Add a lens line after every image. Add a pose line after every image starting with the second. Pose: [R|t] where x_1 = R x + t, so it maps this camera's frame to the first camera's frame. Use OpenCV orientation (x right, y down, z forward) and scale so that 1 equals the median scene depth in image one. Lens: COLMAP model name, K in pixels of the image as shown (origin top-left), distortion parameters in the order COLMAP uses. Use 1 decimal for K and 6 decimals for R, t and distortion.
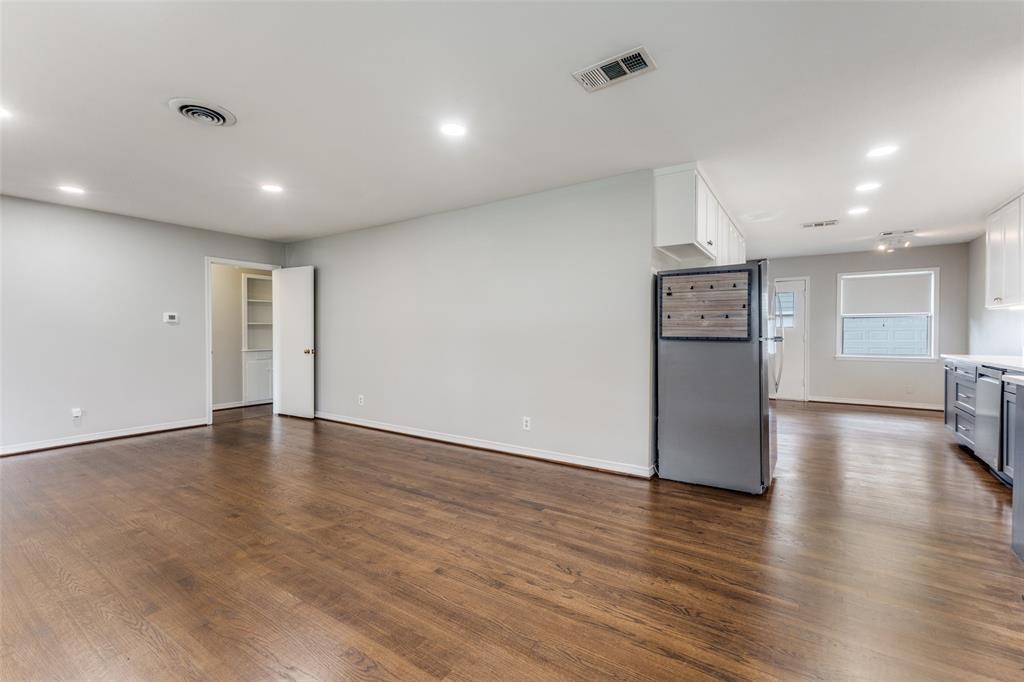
lens RADIAL K [[444.8, 0, 511.7], [0, 444.8, 338.6], [0, 0, 1]] dist [0.003508, 0.000239]
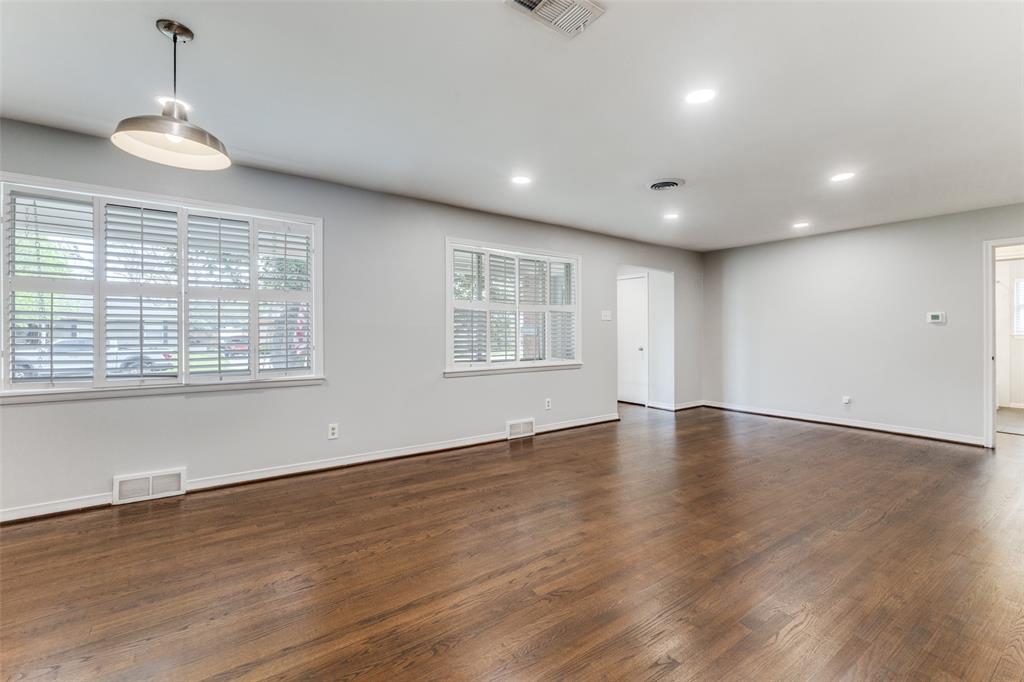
lens RADIAL K [[444.8, 0, 506.2], [0, 444.8, 338.9], [0, 0, 1]] dist [0.003508, 0.000239]
pose [[-0.361020, 0.012958, -0.932468, 1.103496], [-0.015048, 0.999692, 0.019718, -0.019795], [0.932437, 0.021150, -0.360713, 1.341036]]
